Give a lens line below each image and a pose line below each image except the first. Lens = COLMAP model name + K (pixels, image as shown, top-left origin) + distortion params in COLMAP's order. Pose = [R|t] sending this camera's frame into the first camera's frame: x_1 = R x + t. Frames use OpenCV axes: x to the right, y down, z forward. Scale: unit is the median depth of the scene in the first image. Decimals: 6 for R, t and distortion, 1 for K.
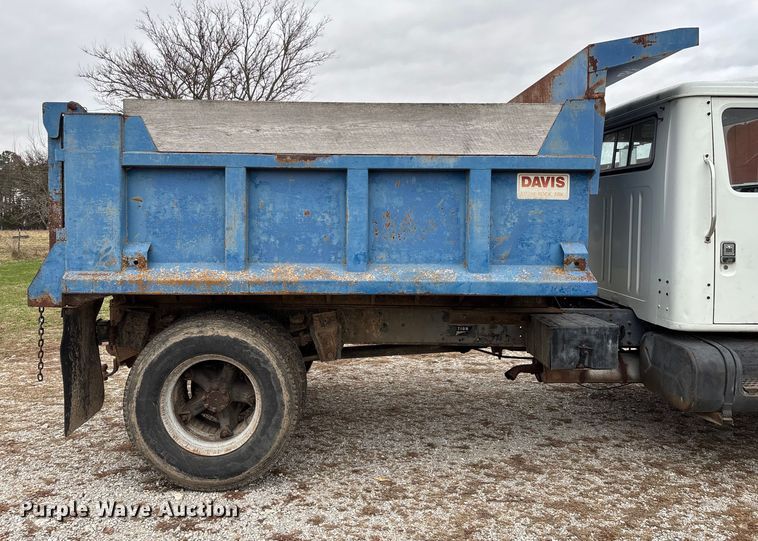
lens RADIAL K [[621.1, 0, 356.1], [0, 621.1, 244.2], [0, 0, 1]] dist [0.024827, 0.003554]
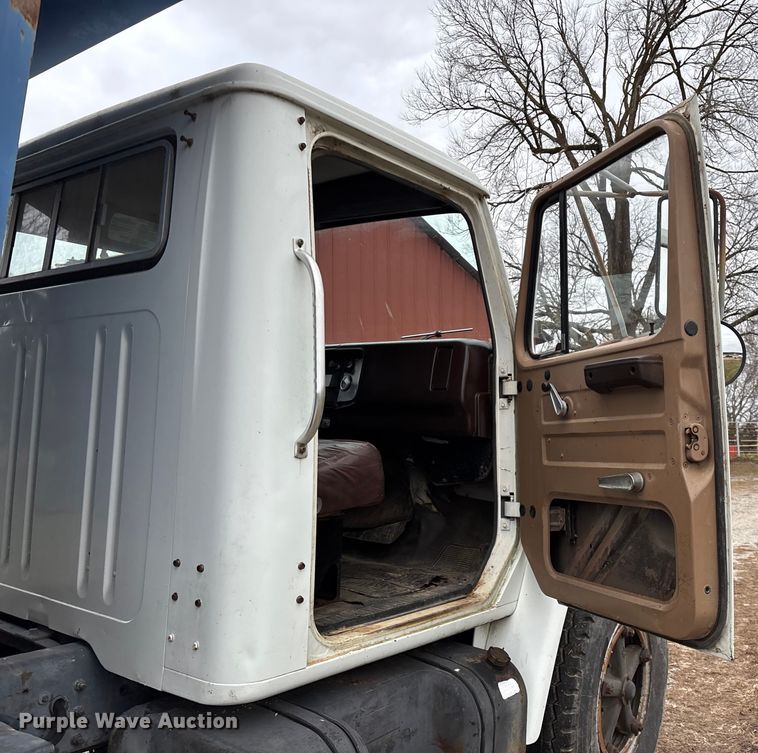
lens RADIAL K [[733.7, 0, 459.9], [0, 733.7, 374.6], [0, 0, 1]] dist [0.071223, -0.001822]
pose [[0.612921, 0.066221, 0.787364, 0.248934], [0.014518, 0.995370, -0.095016, -0.008875], [-0.790011, 0.069669, 0.609122, 0.625765]]
